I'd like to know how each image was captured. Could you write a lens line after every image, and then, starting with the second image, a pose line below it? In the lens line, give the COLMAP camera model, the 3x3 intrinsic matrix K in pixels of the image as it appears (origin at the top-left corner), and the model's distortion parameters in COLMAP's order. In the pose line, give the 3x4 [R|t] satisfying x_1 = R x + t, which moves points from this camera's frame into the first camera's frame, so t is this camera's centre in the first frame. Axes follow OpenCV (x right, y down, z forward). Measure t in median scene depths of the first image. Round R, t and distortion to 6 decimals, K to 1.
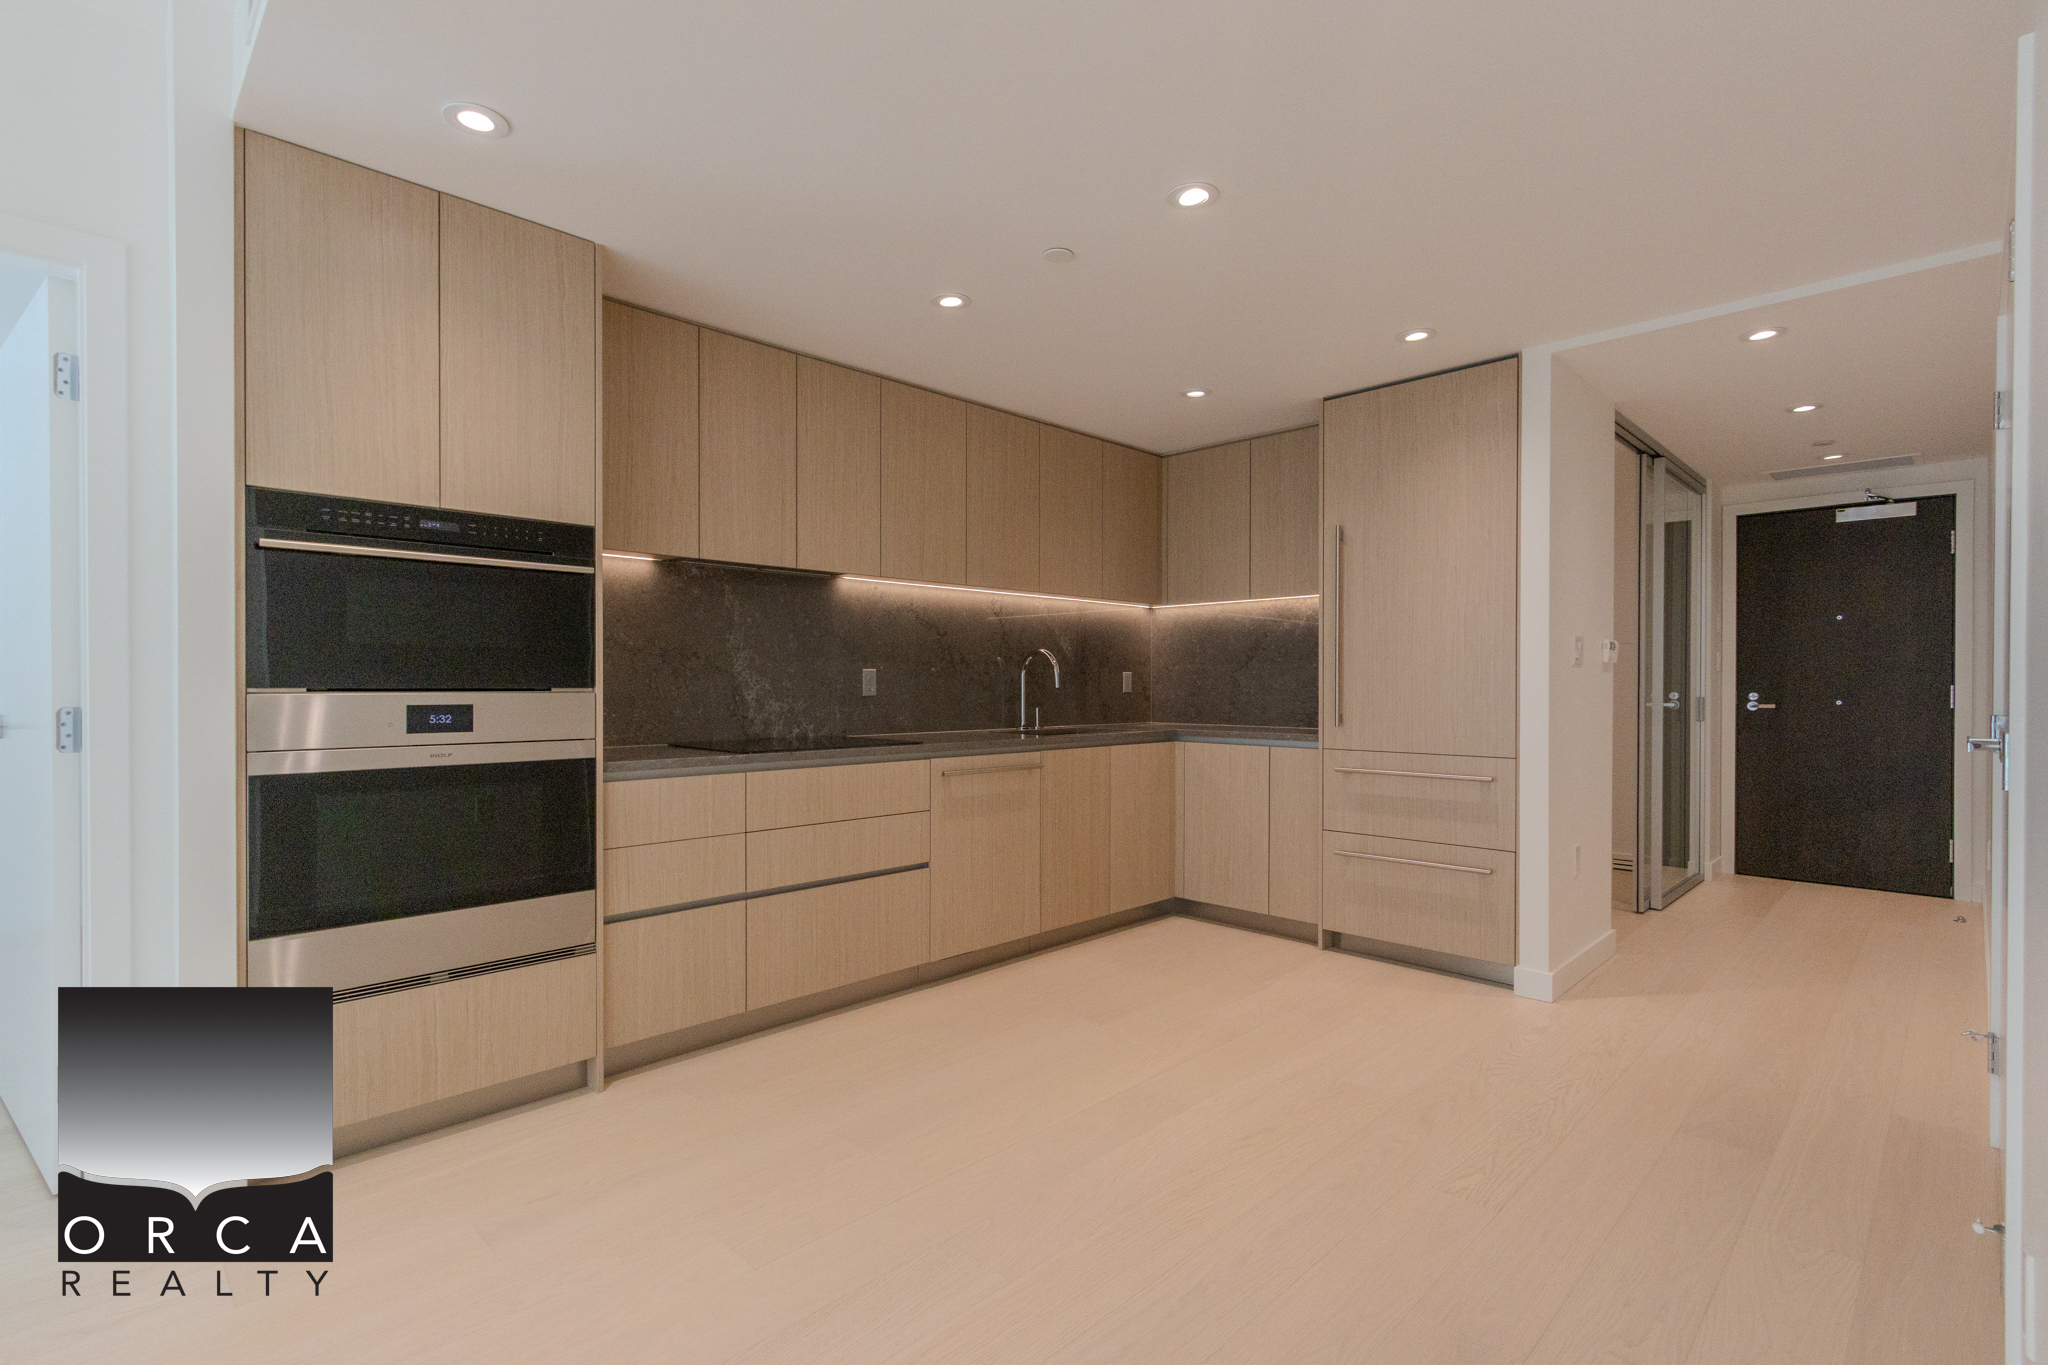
lens RADIAL K [[946.0, 0, 1011.0], [0, 946.0, 690.3], [0, 0, 1]] dist [0.005441, -0.003003]
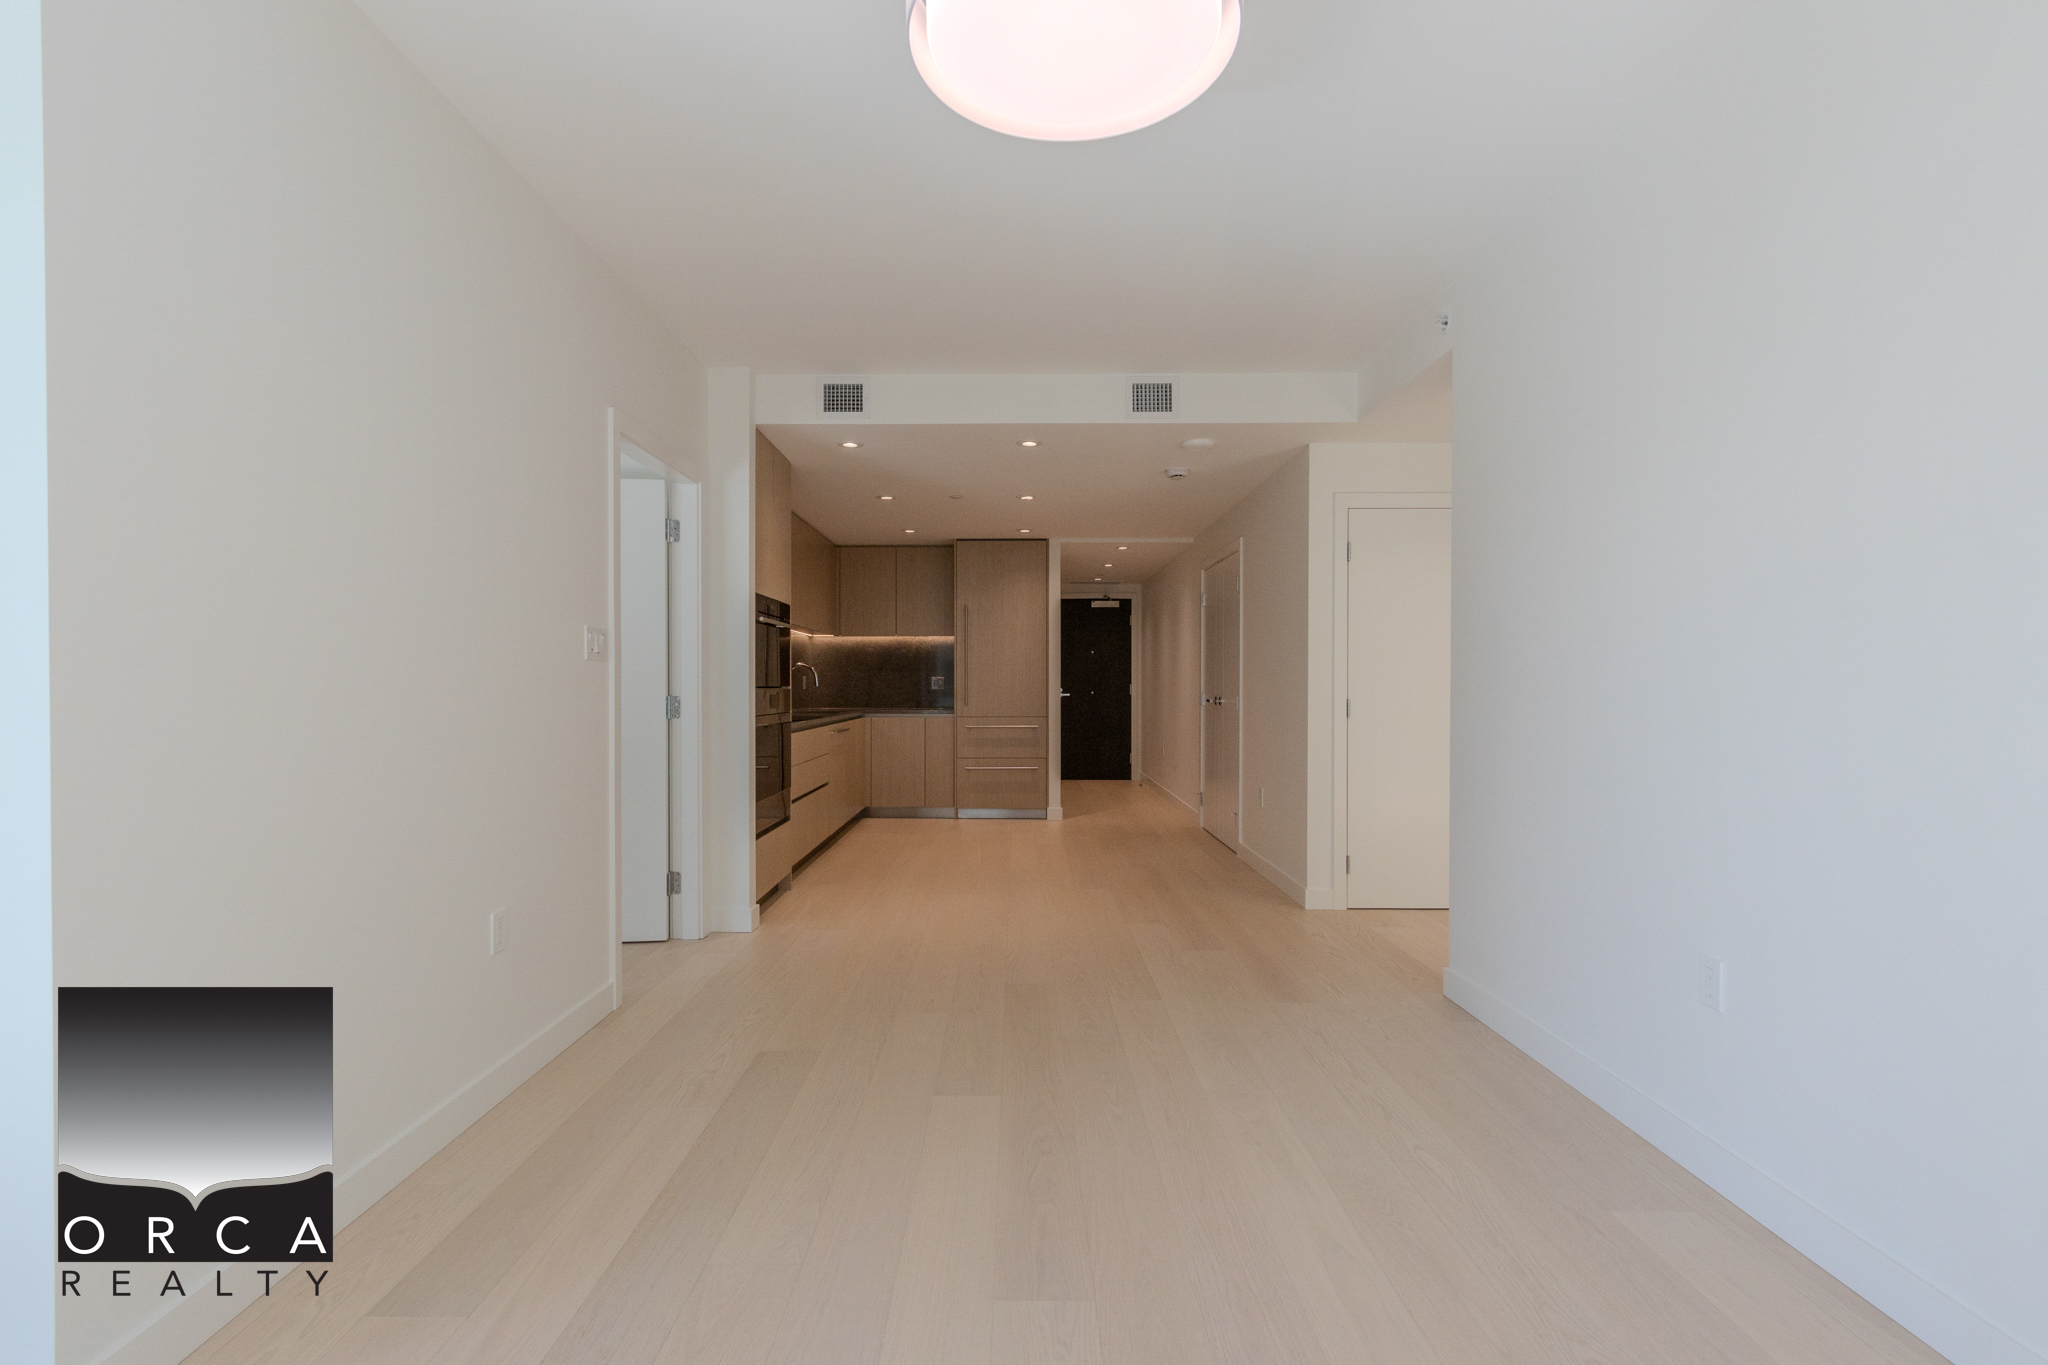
lens RADIAL K [[946.0, 0, 1022.4], [0, 946.0, 679.3], [0, 0, 1]] dist [0.005441, -0.003003]
pose [[0.700822, 0.003353, 0.713329, -0.989975], [0.003900, 0.999956, -0.008533, 0.001094], [-0.713326, 0.008762, 0.700778, -0.484483]]
